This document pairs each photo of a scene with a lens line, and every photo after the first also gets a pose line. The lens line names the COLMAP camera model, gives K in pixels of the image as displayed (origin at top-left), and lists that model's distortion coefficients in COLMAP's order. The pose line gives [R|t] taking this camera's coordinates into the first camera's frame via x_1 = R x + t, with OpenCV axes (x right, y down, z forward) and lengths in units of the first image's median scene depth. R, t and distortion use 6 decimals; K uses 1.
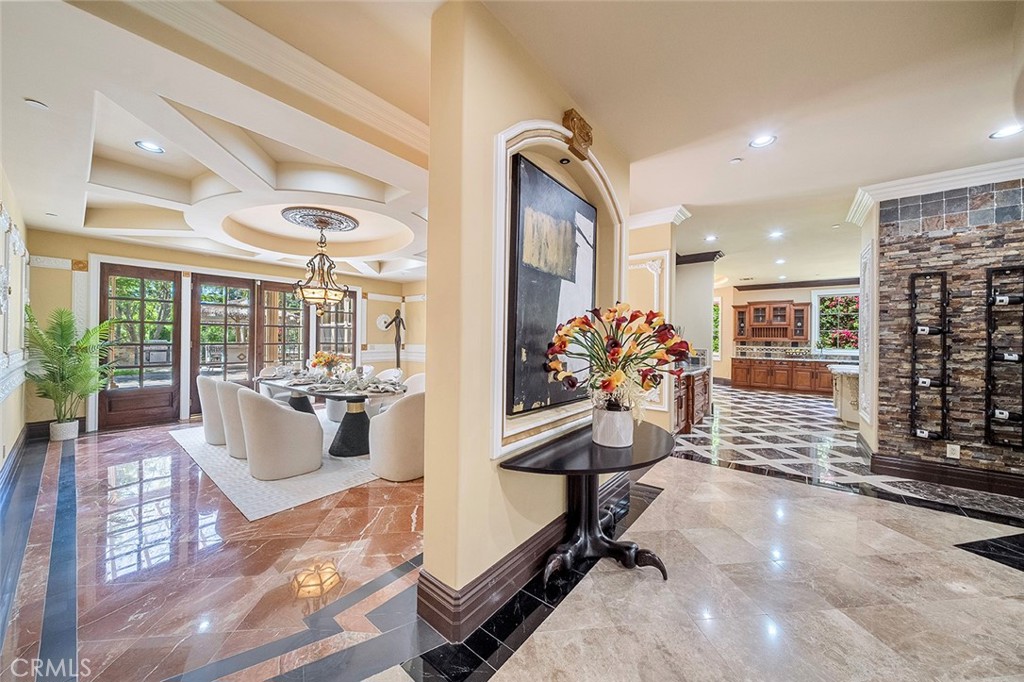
lens RADIAL K [[354.1, 0, 513.9], [0, 354.1, 336.6], [0, 0, 1]] dist [-0.001566, 0.000121]
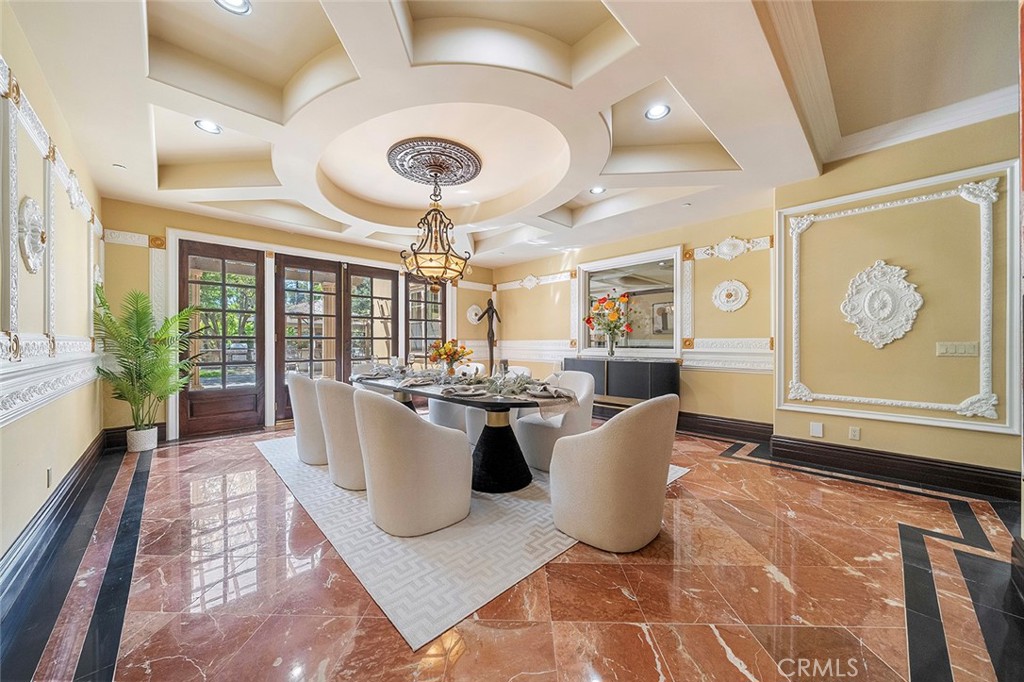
lens RADIAL K [[354.1, 0, 509.3], [0, 354.1, 343.6], [0, 0, 1]] dist [-0.001566, 0.000121]
pose [[0.990803, -0.009636, -0.134972, -0.290238], [0.010556, 0.999926, 0.006099, 0.043325], [0.134903, -0.007468, 0.990831, 0.280341]]
